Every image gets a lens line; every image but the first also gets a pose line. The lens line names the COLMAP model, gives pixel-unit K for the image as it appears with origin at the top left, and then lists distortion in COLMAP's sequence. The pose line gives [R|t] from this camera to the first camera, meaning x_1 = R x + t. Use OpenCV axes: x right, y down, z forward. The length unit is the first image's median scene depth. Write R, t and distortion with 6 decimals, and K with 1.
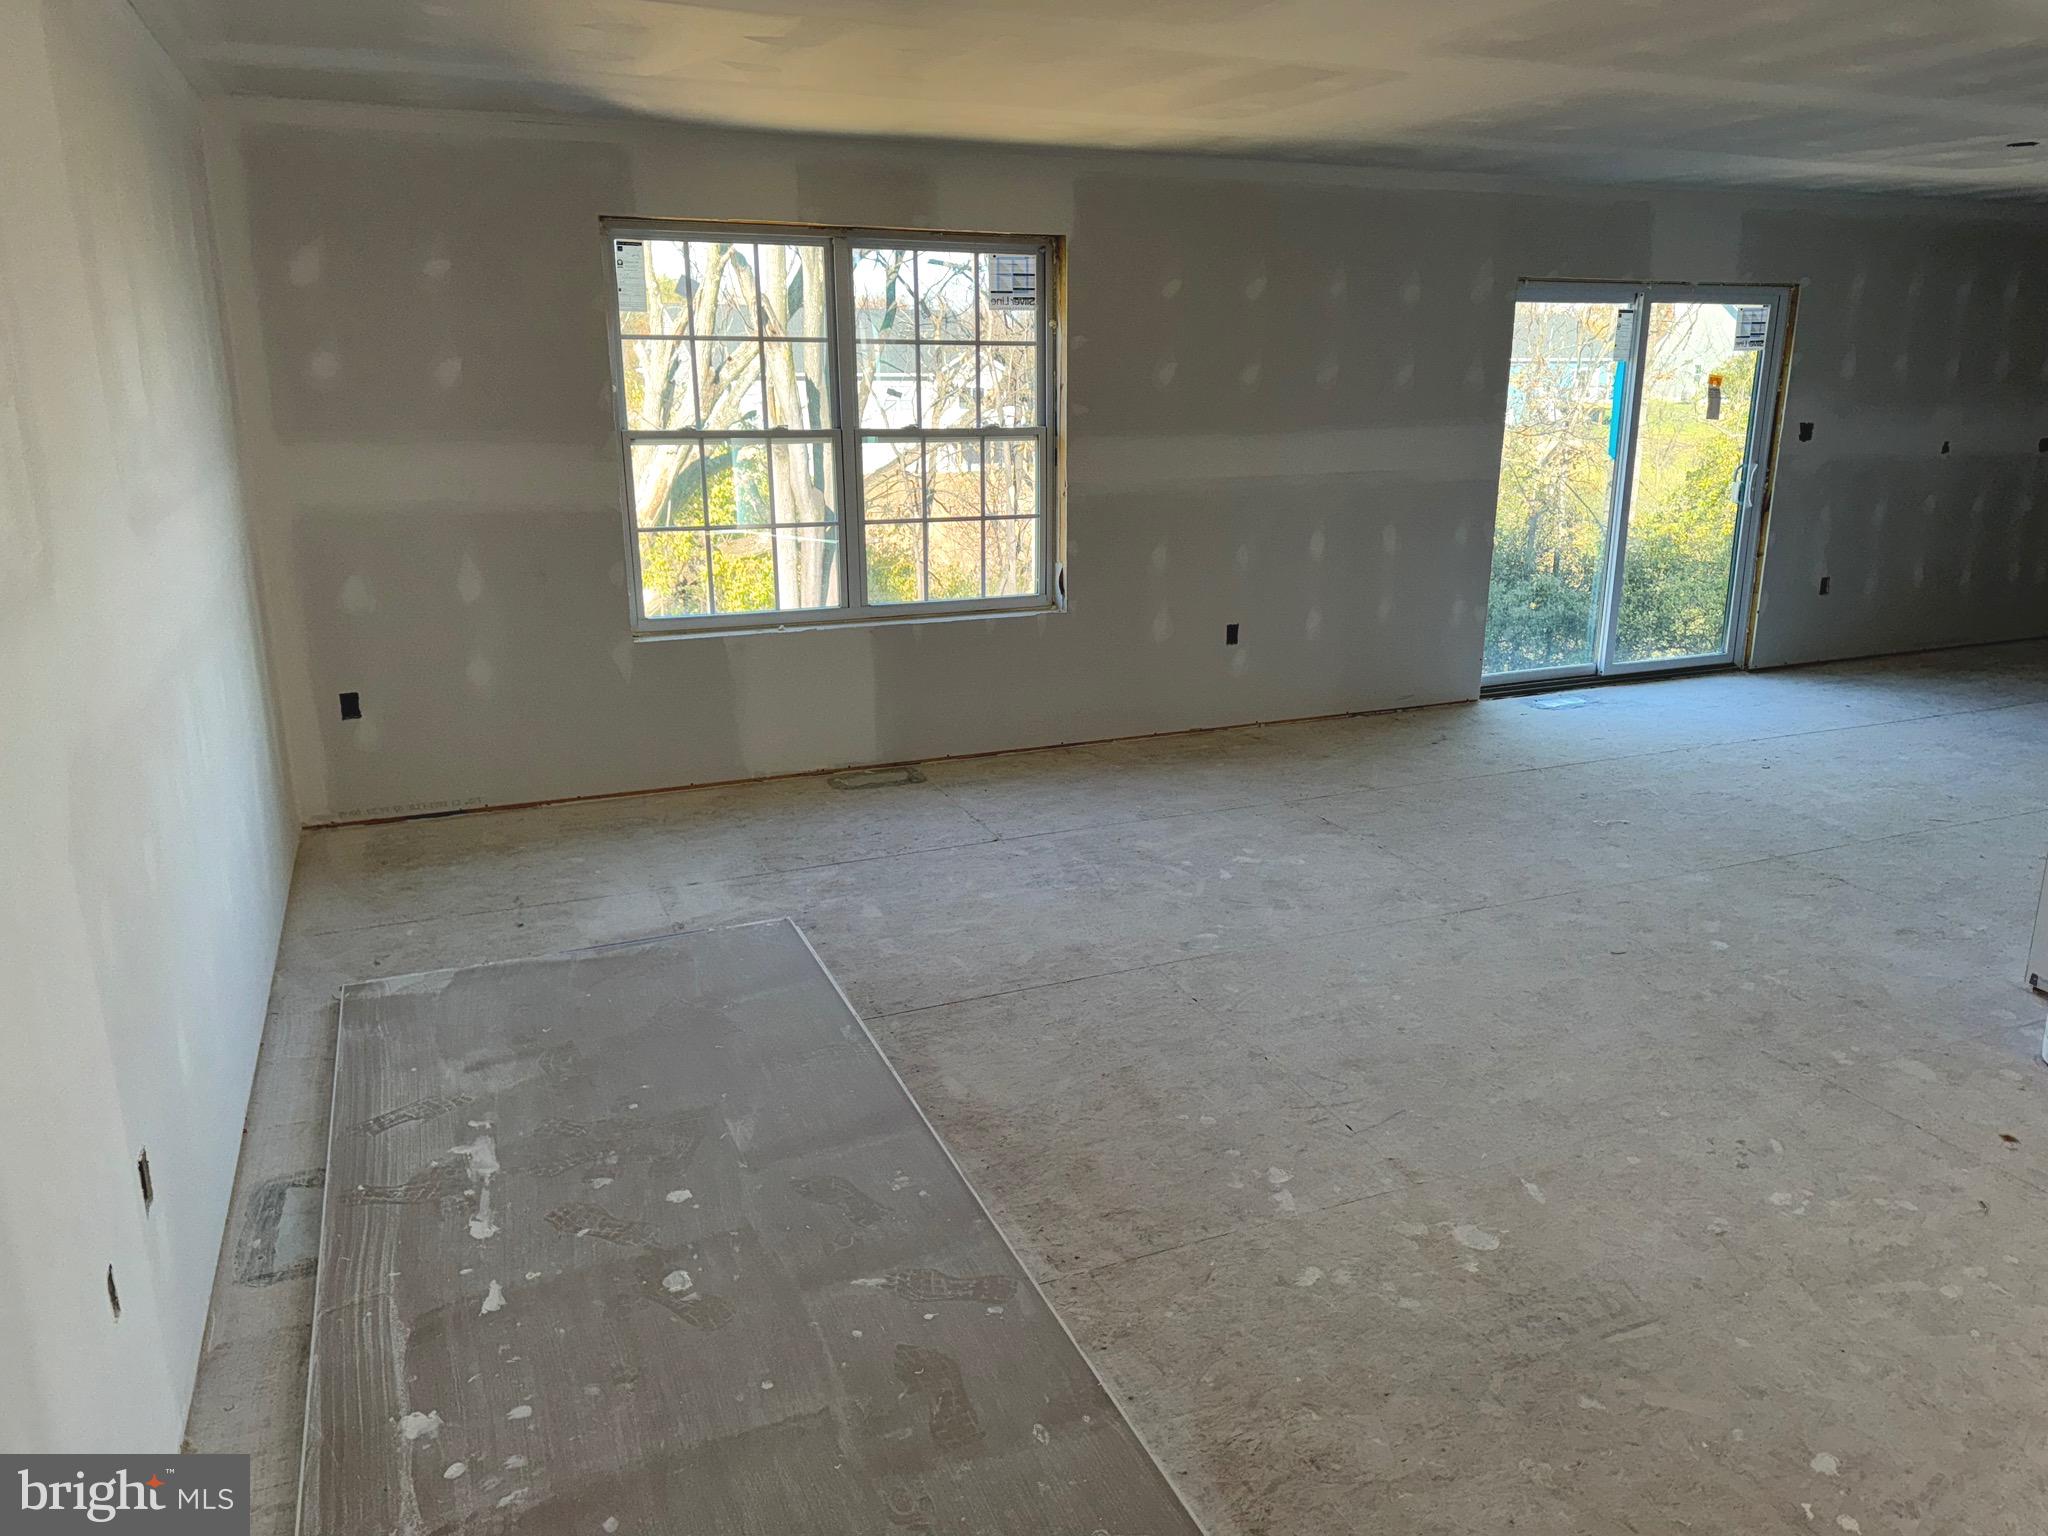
lens RADIAL K [[1429.8, 0, 1046.0], [0, 1429.8, 754.4], [0, 0, 1]] dist [0.092623, -0.108663]
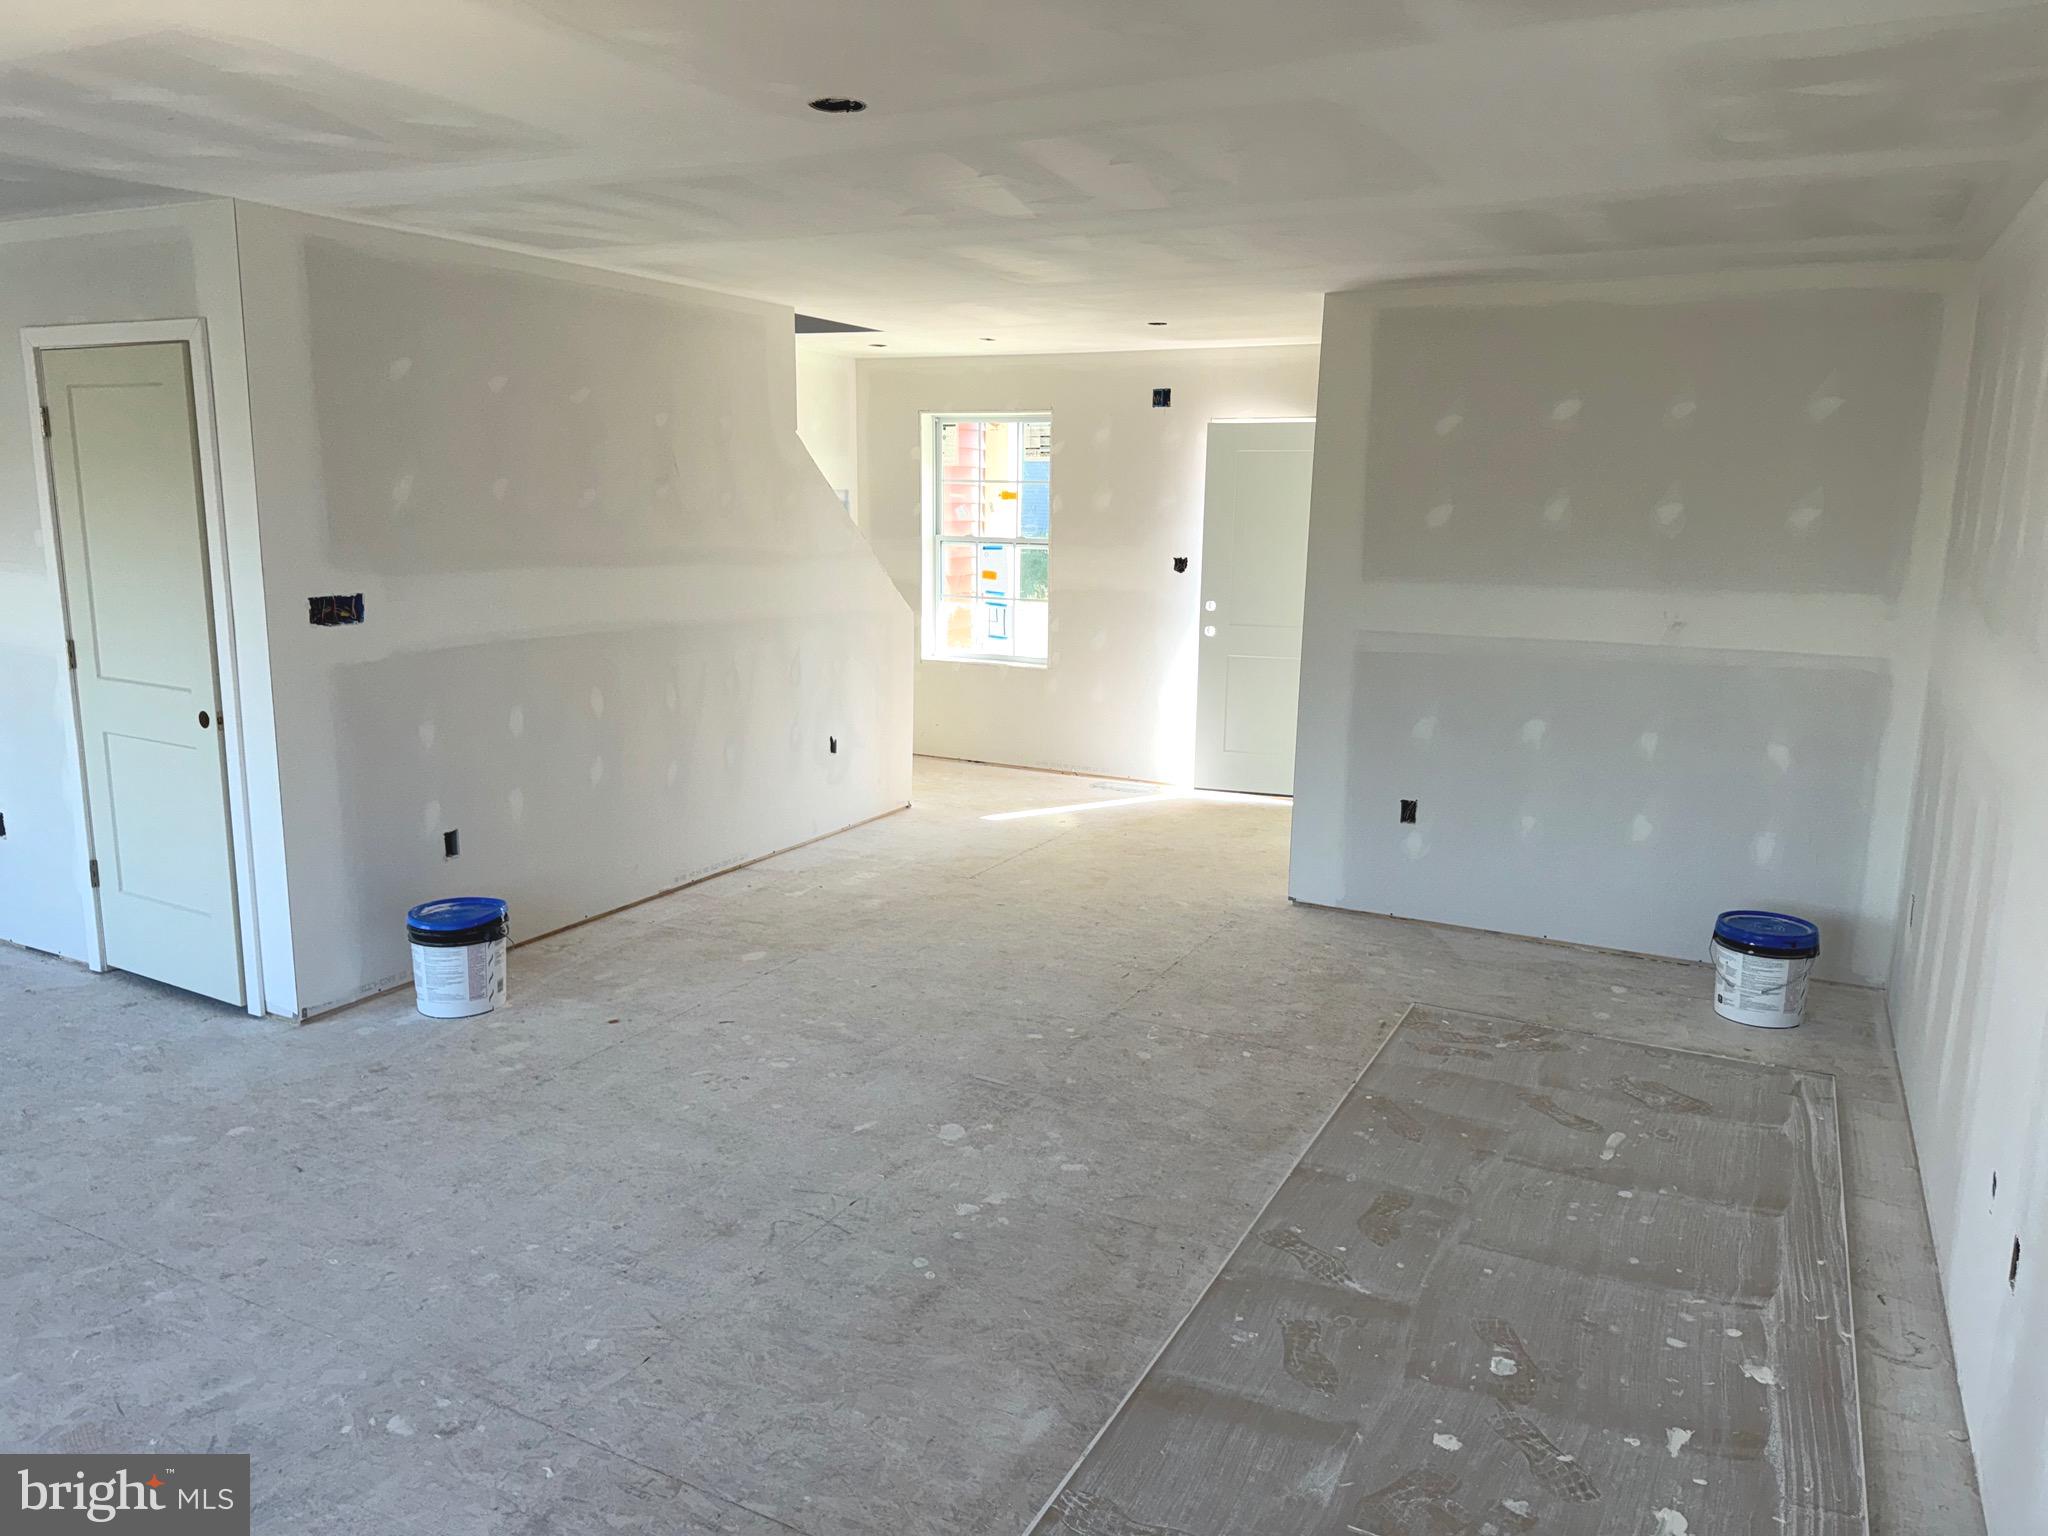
lens RADIAL K [[1428.0, 0, 1045.4], [0, 1428.0, 745.0], [0, 0, 1]] dist [0.087061, -0.066395]
pose [[-0.635893, -0.152653, 0.756529, -0.378521], [0.187837, 0.920156, 0.343554, -0.233372], [-0.748570, 0.360568, -0.556447, 0.819542]]
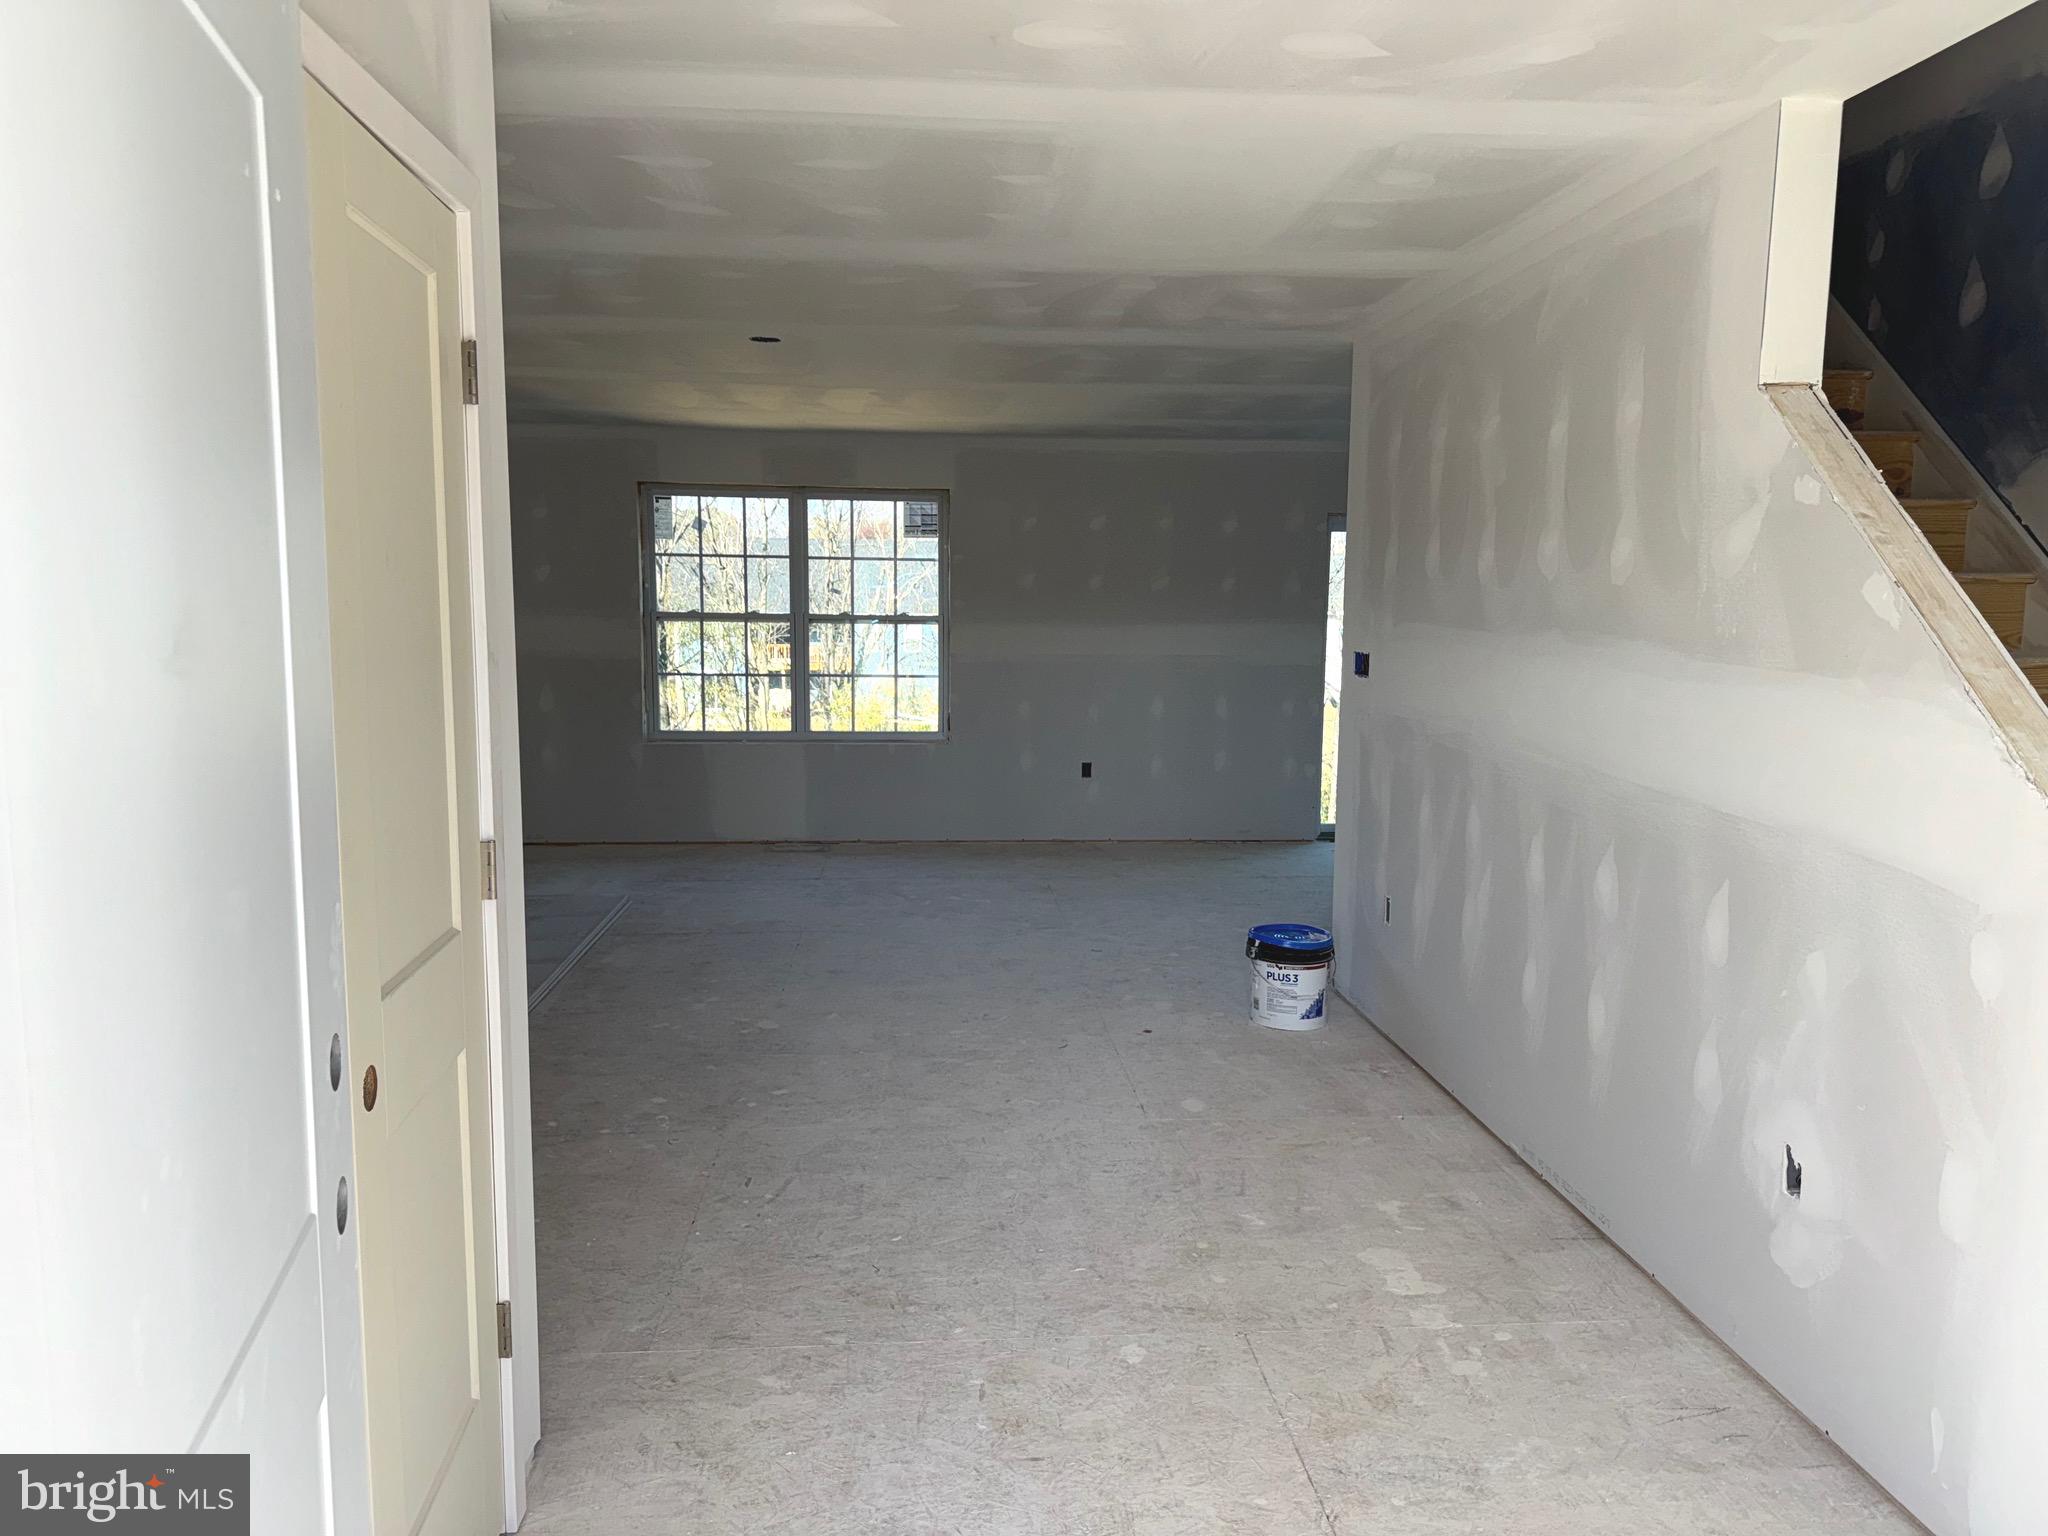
lens RADIAL K [[1428.8, 0, 1024.0], [0, 1428.8, 768.0], [0, 0, 1]] dist [0.092556, -0.118658]
pose [[0.944454, 0.044707, -0.325587, 0.613899], [-0.094086, 0.986019, -0.137529, 0.124474], [0.314887, 0.160523, 0.935456, -0.323009]]
